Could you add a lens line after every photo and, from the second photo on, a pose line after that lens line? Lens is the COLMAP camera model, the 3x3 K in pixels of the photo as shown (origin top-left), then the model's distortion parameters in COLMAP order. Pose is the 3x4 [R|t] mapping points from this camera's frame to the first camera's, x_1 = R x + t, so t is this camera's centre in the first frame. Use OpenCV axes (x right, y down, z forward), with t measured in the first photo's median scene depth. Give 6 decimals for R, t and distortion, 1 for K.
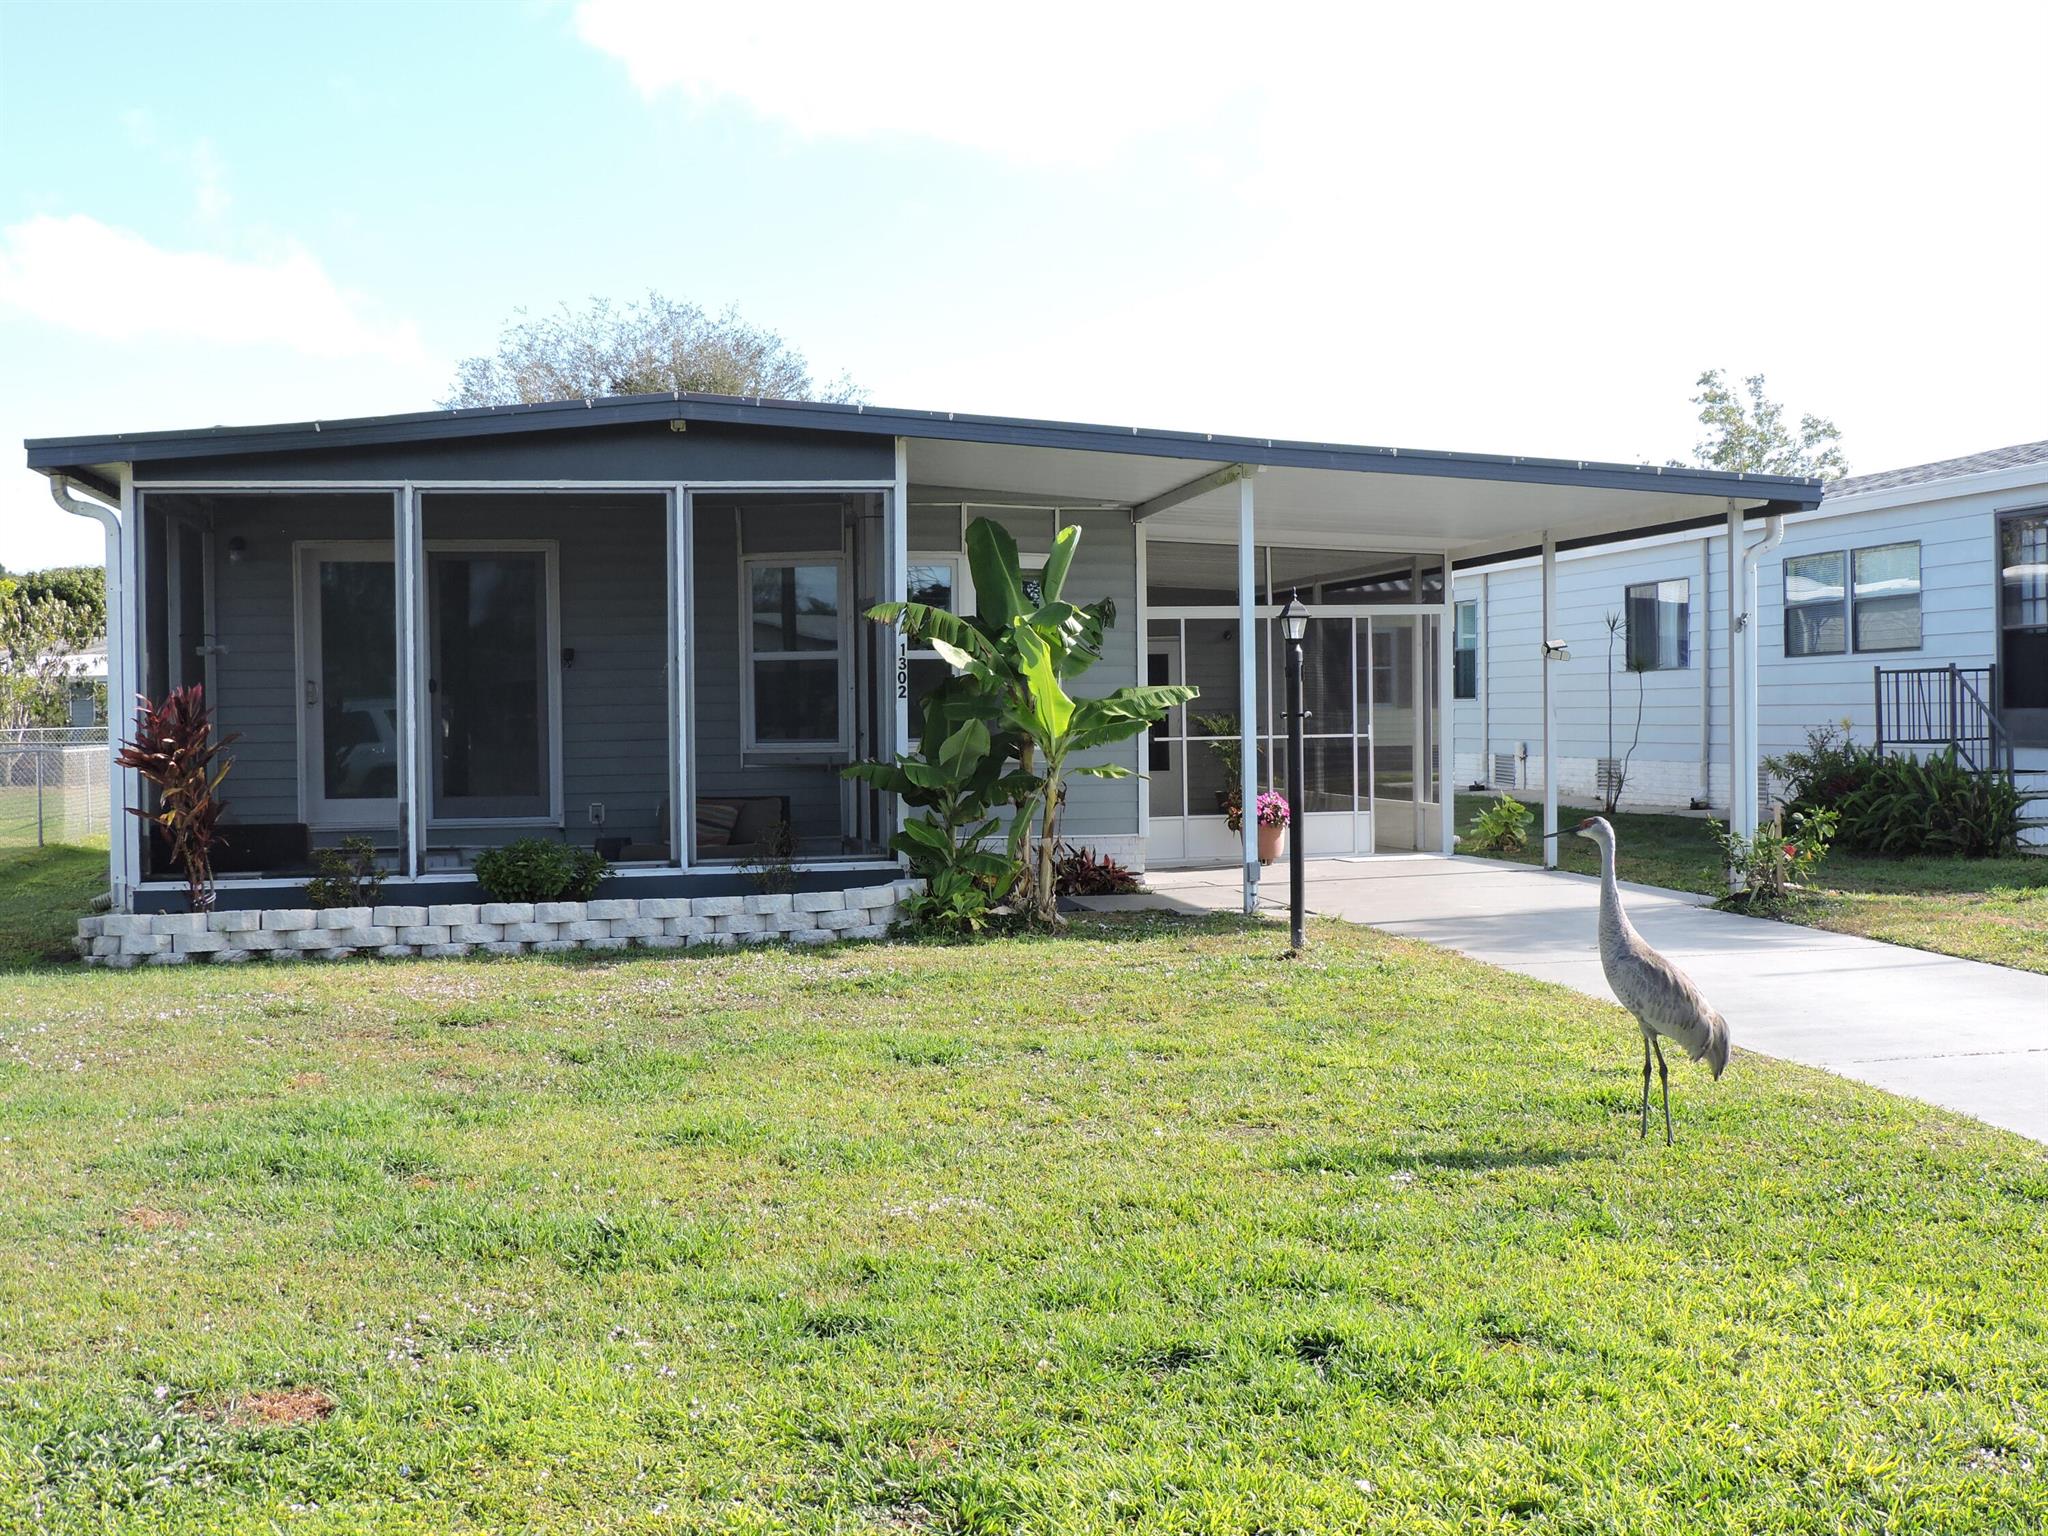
lens RADIAL K [[2333.7, 0, 1024.0], [0, 2333.7, 768.0], [0, 0, 1]] dist [-0.030586, 0.005603]
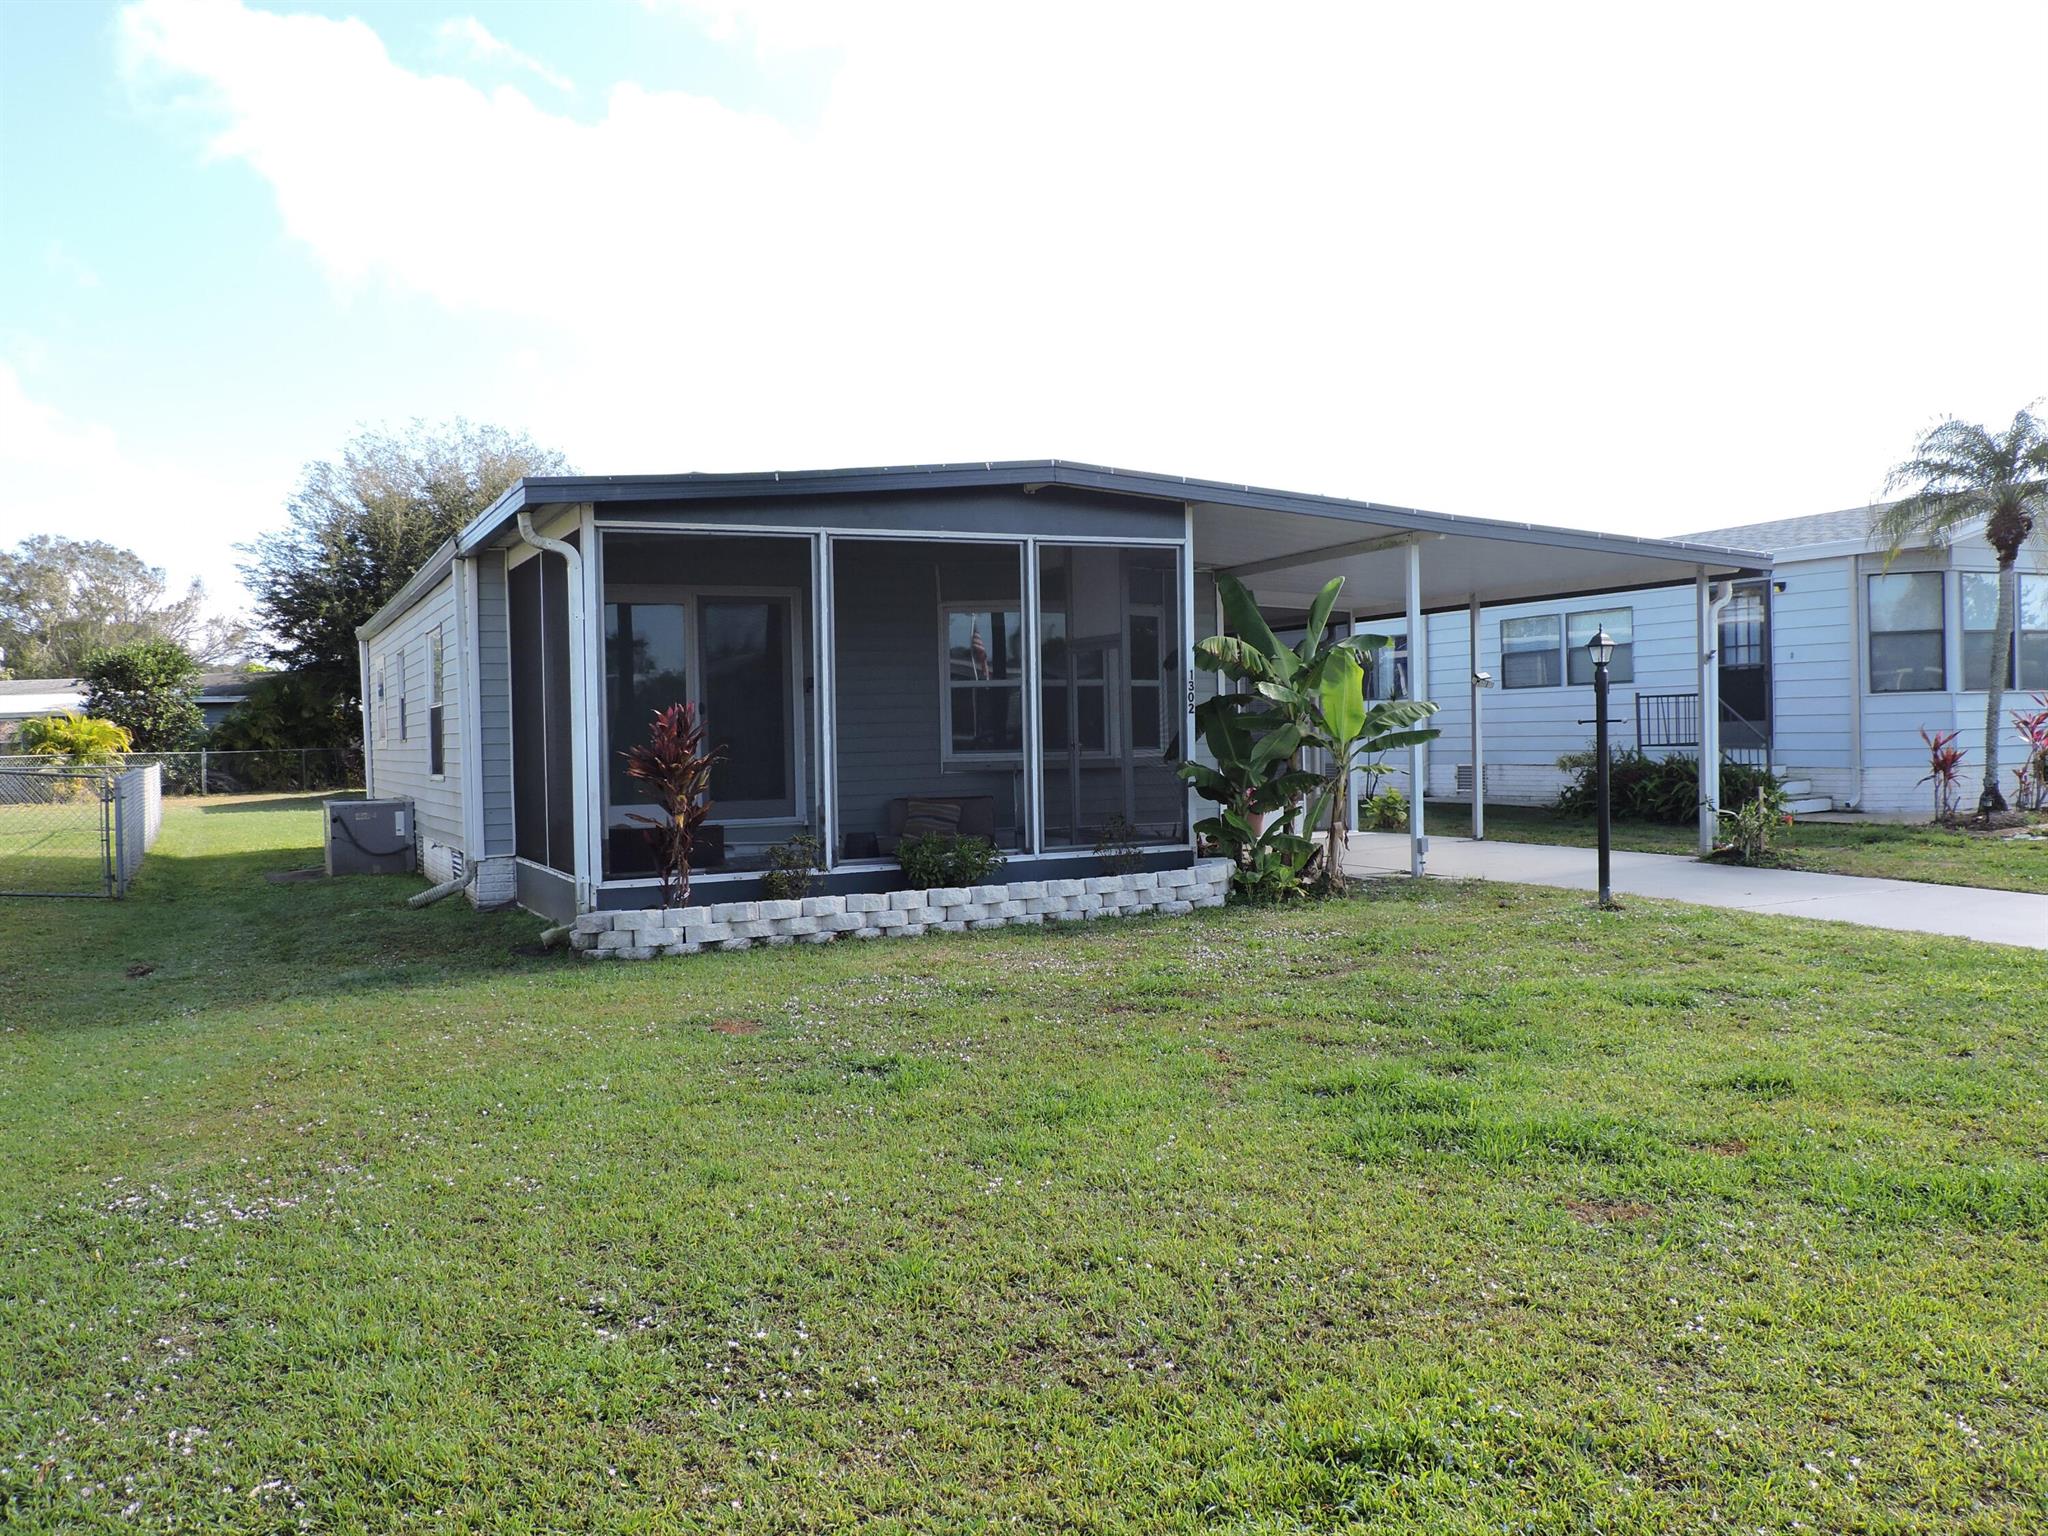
lens RADIAL K [[1652.9, 0, 1026.0], [0, 1652.9, 705.8], [0, 0, 1]] dist [-0.004100, -0.001692]
pose [[0.961817, -0.004515, 0.273657, -0.391882], [0.017367, 0.998856, -0.044561, 0.004224], [-0.273142, 0.047612, 0.960795, 0.181676]]
